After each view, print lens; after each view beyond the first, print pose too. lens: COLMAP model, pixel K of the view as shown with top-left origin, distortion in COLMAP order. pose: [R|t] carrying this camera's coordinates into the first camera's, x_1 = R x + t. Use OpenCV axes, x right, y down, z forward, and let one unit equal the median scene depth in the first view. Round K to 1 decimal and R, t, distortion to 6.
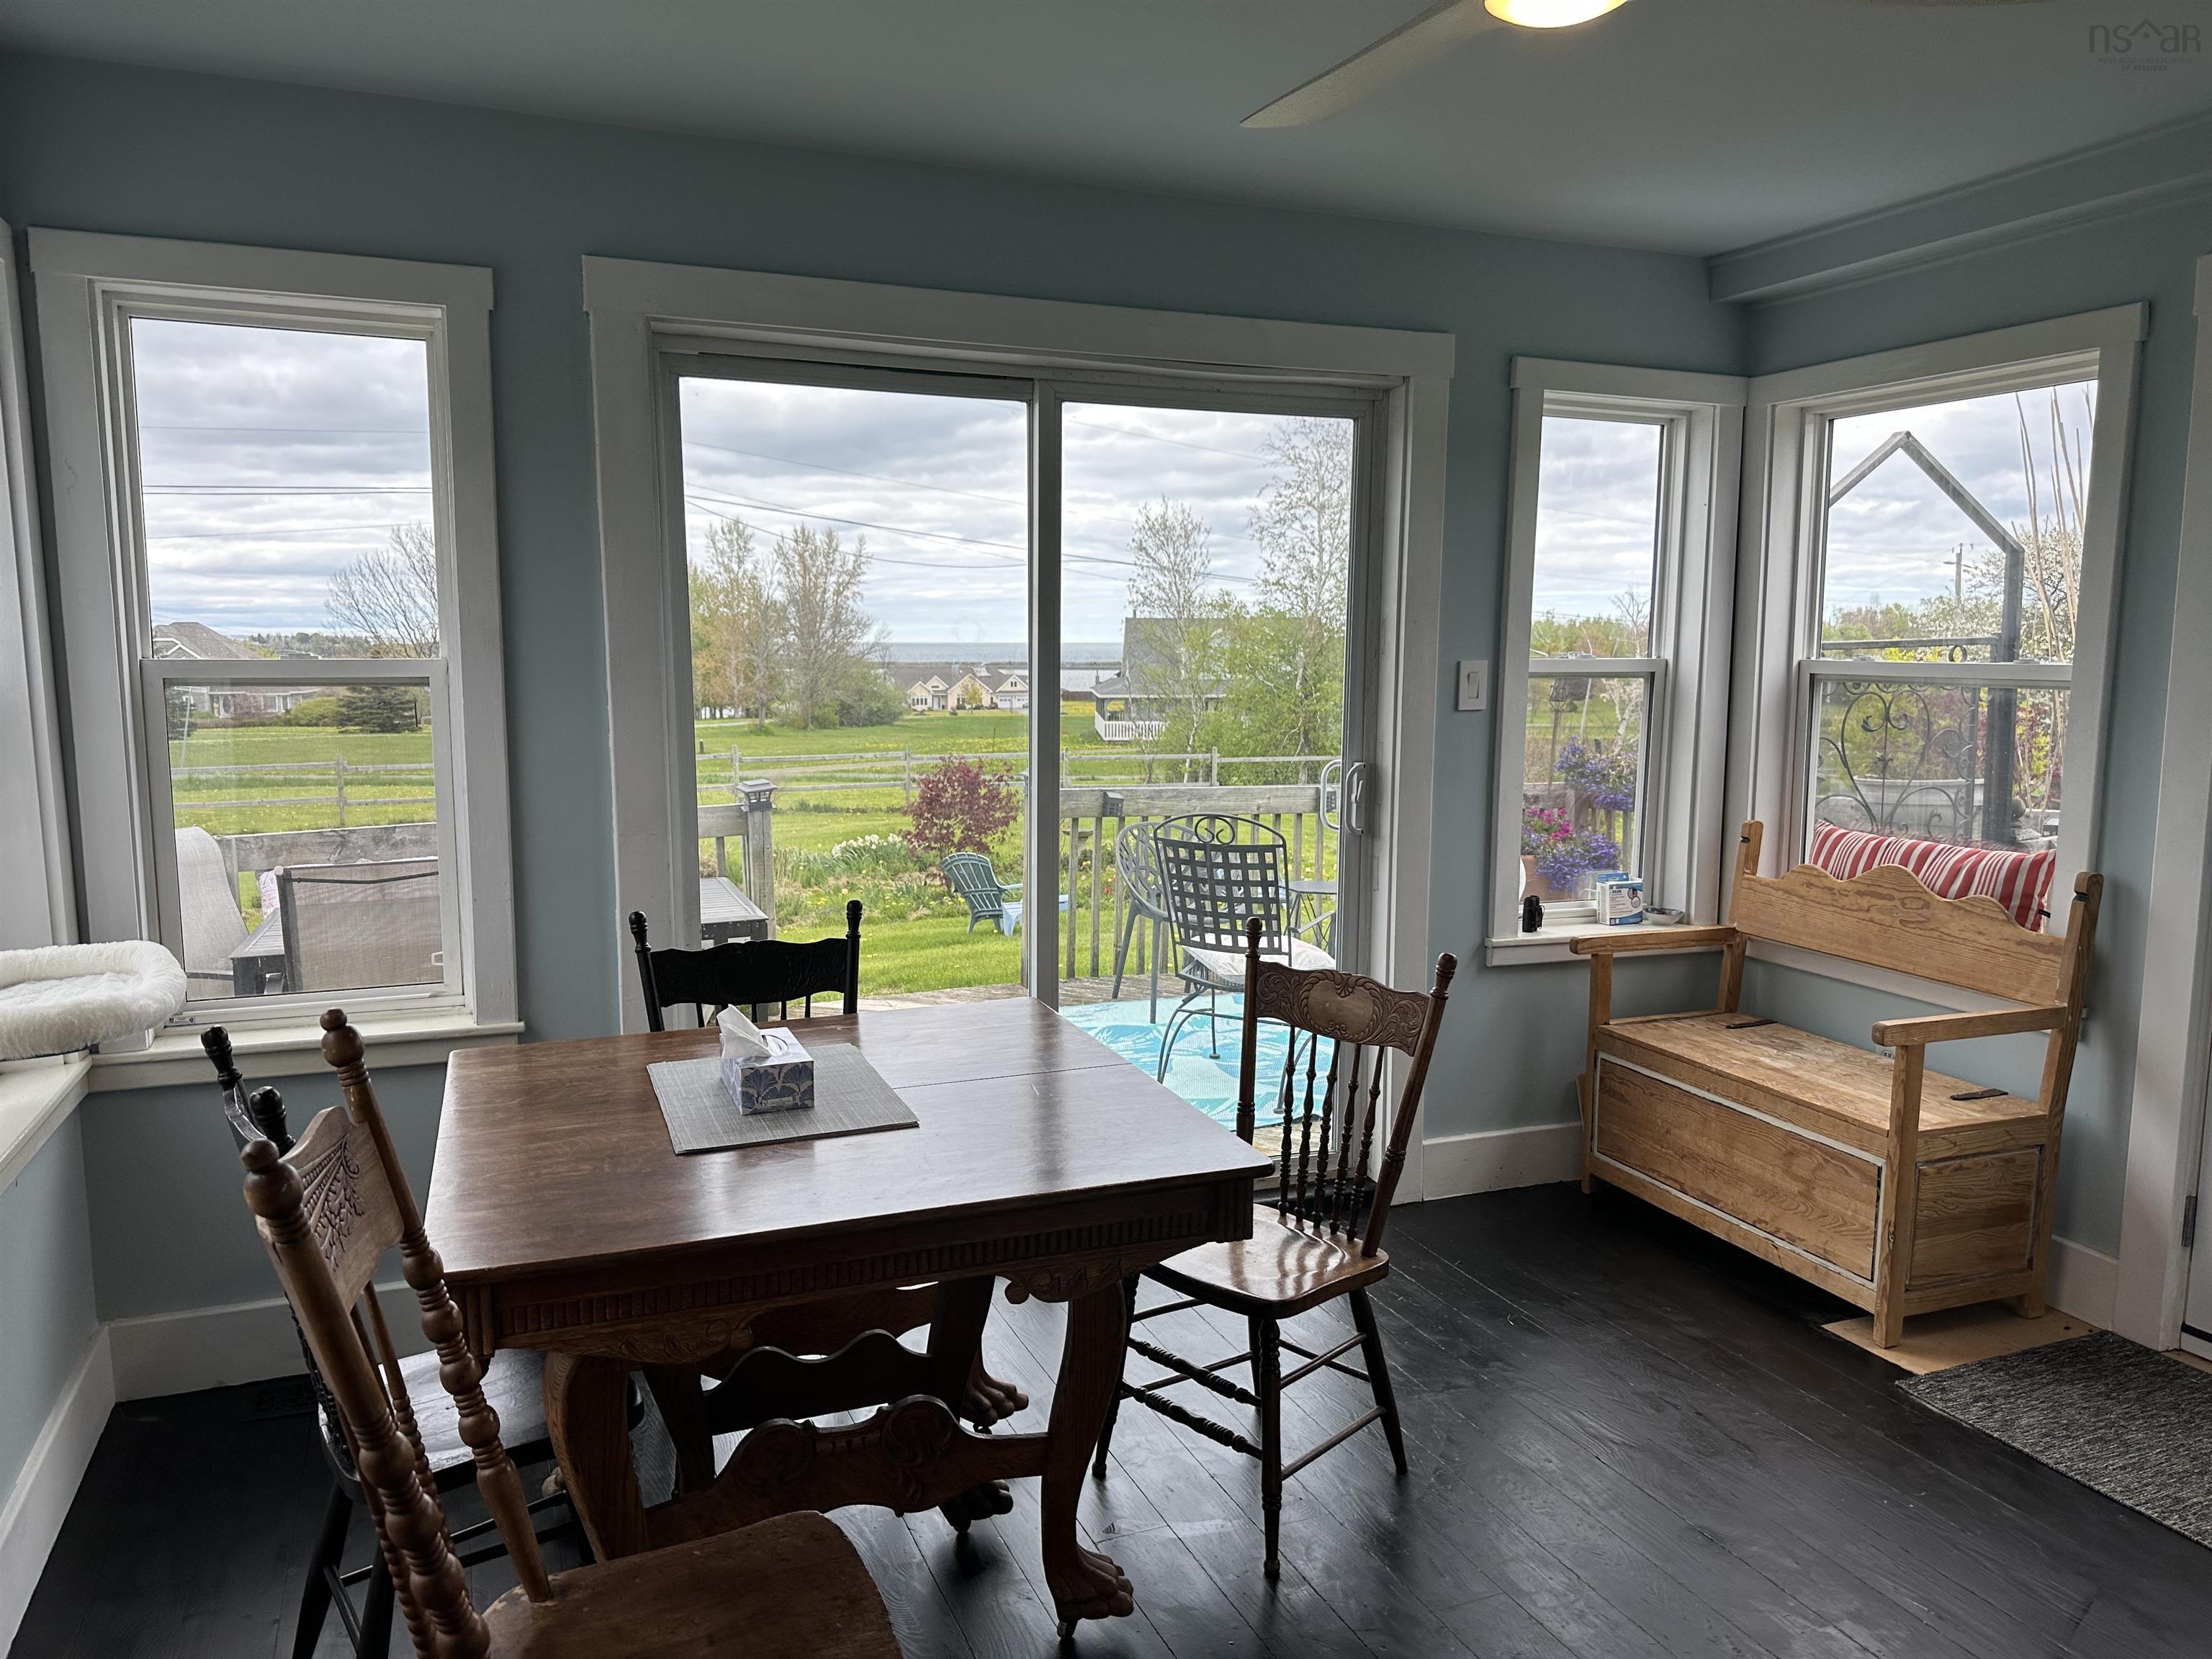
lens RADIAL K [[1536.4, 0, 1106.0], [0, 1536.4, 829.5], [0, 0, 1]] dist [0.085851, -0.084586]
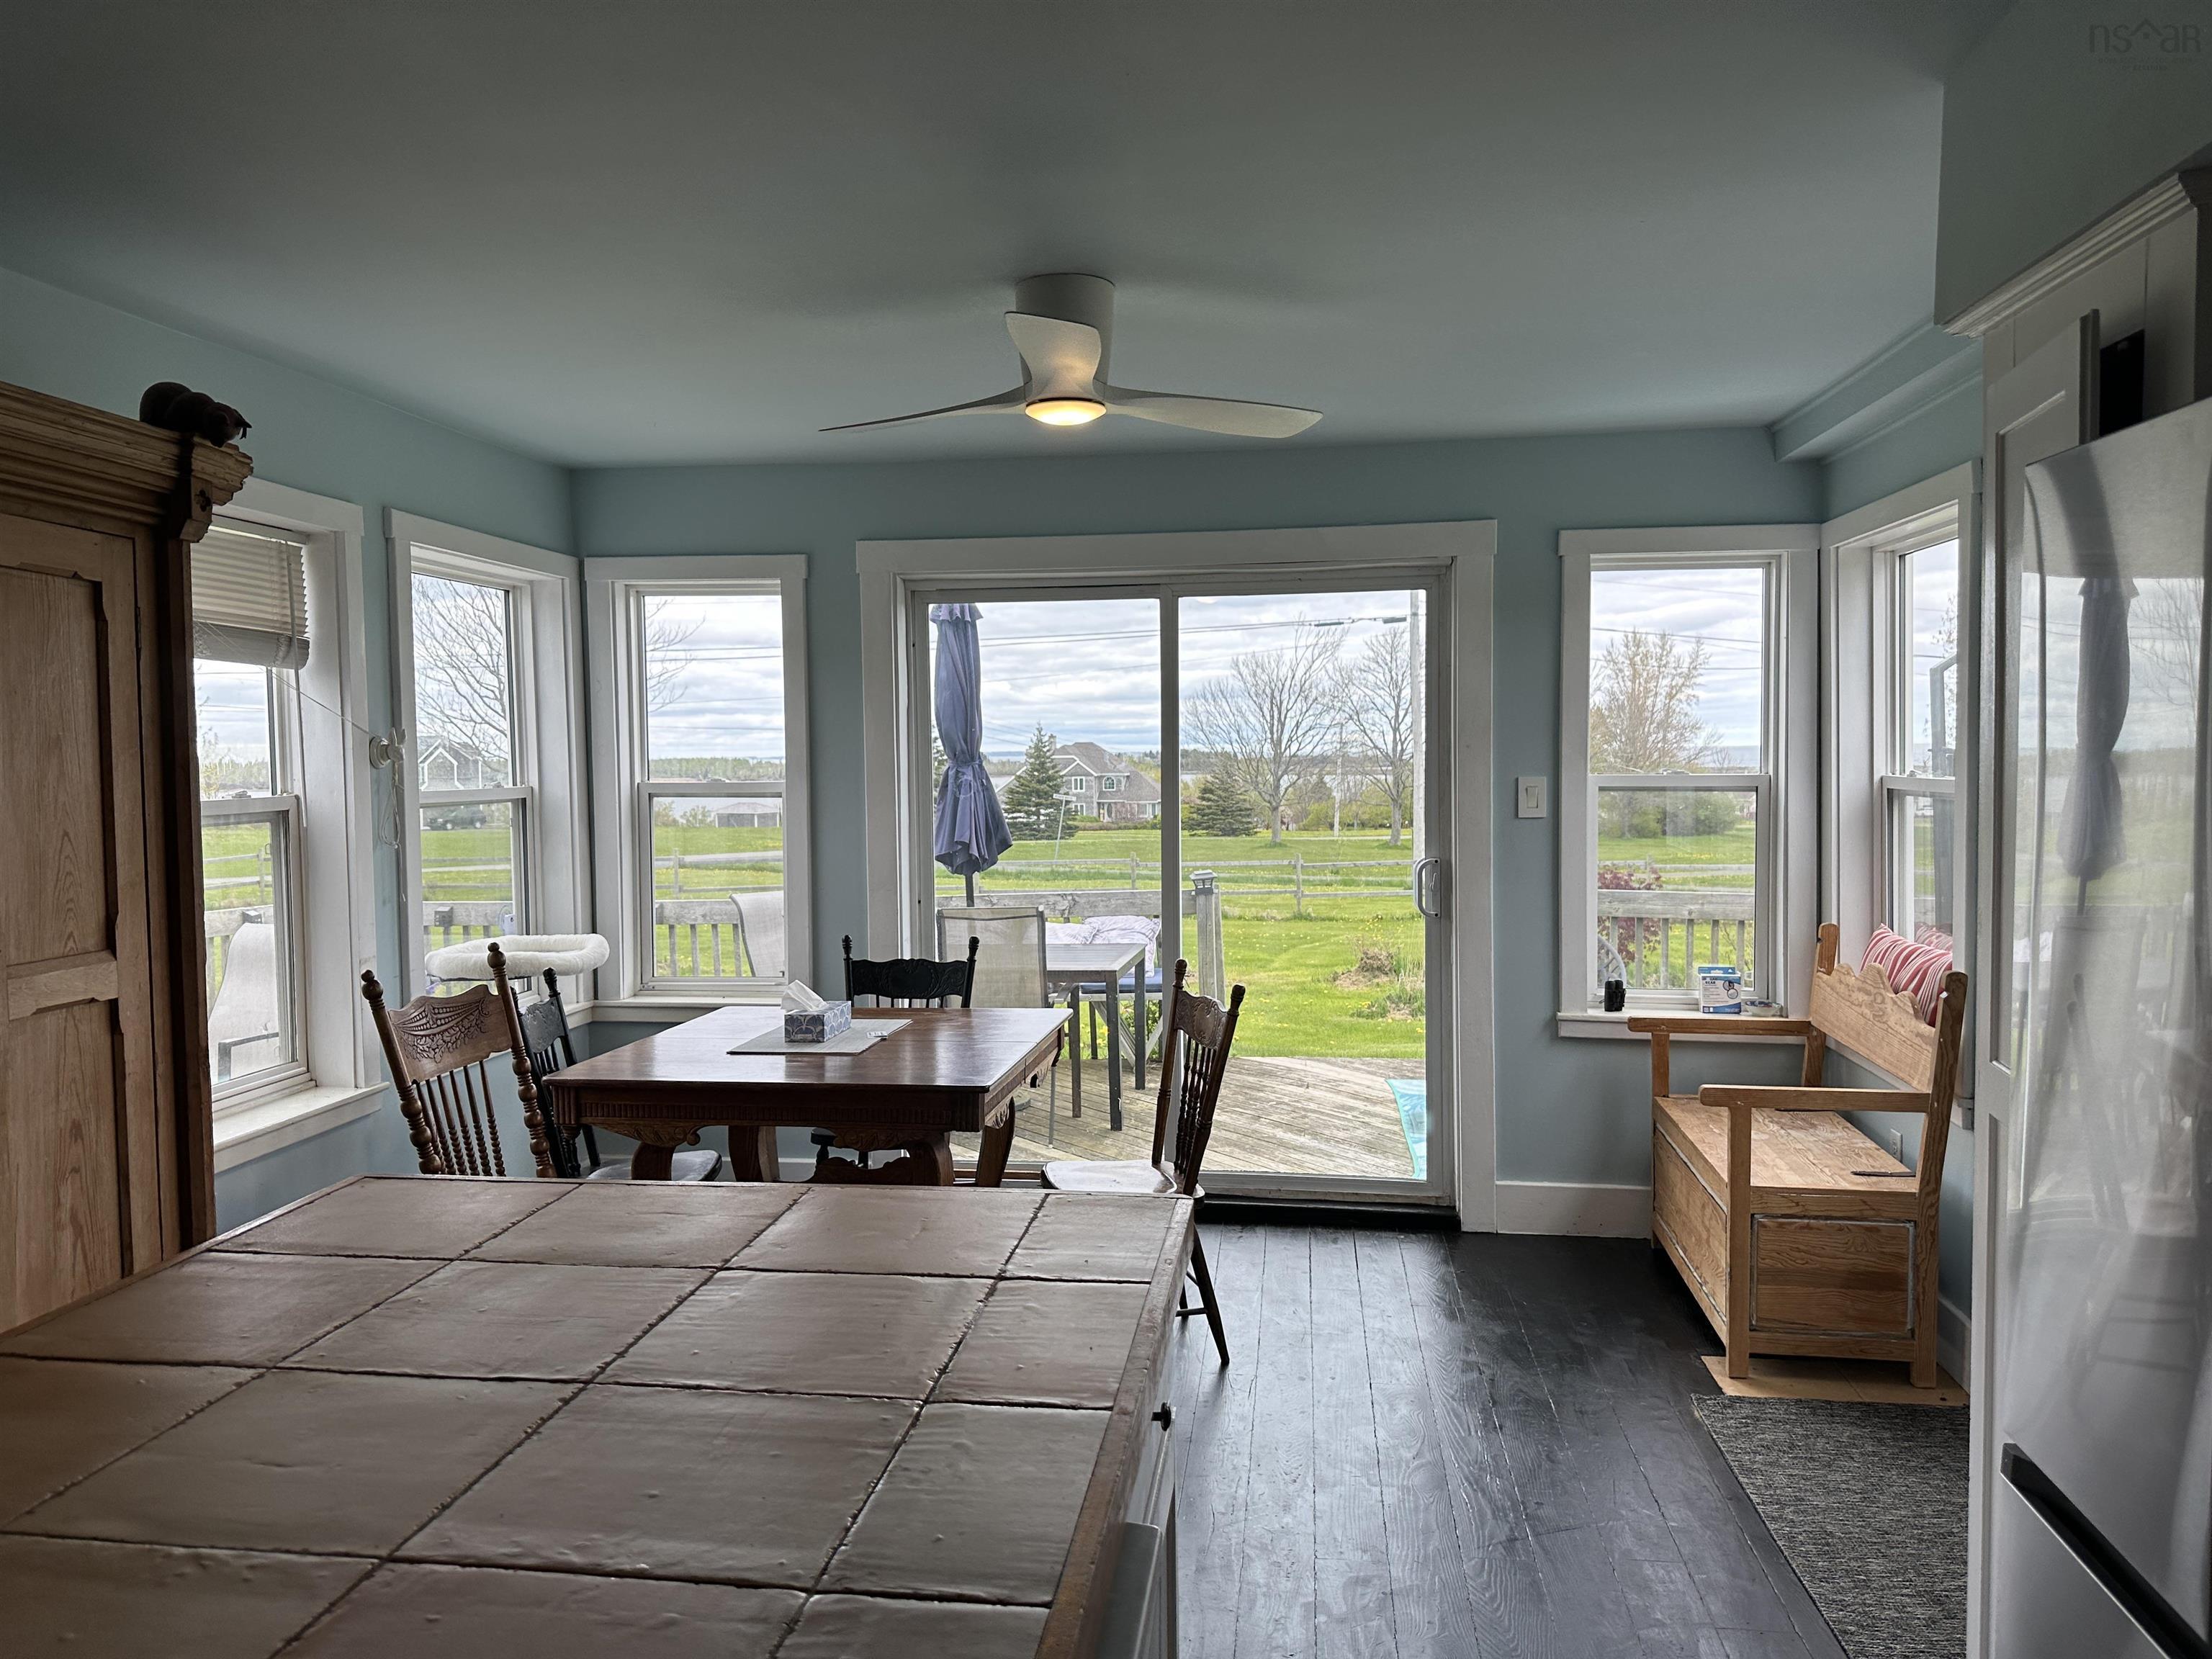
lens RADIAL K [[1531.8, 0, 1107.3], [0, 1531.8, 802.0], [0, 0, 1]] dist [0.150923, -0.226690]
pose [[0.869708, 0.003770, -0.493552, 0.589402], [-0.046780, 0.996099, -0.074824, 0.017422], [0.491345, 0.088163, 0.866492, -0.225003]]
